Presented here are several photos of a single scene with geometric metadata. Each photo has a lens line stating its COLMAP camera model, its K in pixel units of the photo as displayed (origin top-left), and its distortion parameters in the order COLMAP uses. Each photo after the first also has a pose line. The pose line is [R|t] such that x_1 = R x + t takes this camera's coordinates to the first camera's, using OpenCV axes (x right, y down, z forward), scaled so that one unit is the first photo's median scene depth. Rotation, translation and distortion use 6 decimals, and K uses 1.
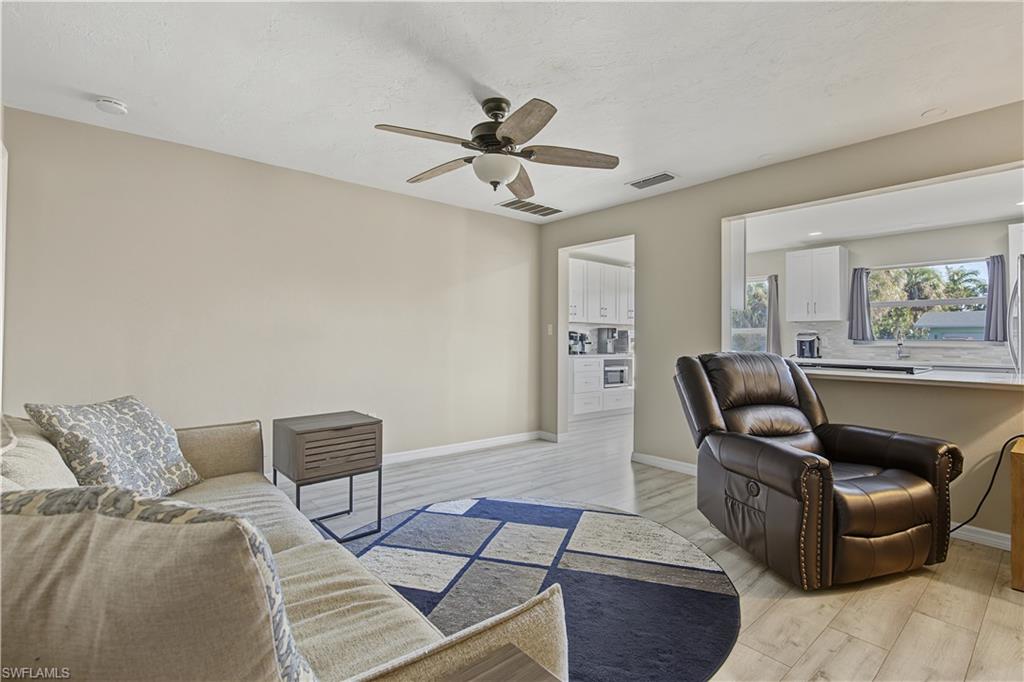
lens RADIAL K [[471.2, 0, 507.0], [0, 471.2, 336.9], [0, 0, 1]] dist [-0.005883, -0.000336]
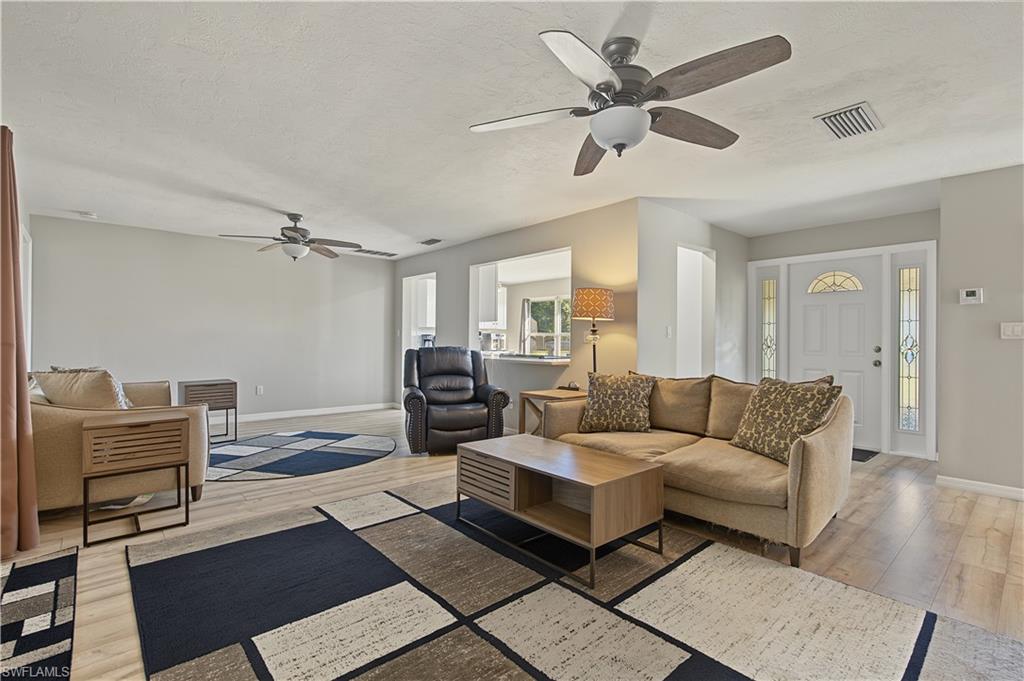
lens RADIAL K [[471.2, 0, 516.8], [0, 471.2, 343.7], [0, 0, 1]] dist [-0.005883, -0.000336]
pose [[0.999676, 0.001547, 0.025400, 0.604975], [-0.001861, 0.999922, 0.012339, -0.001822], [-0.025379, -0.012383, 0.999601, -0.682188]]
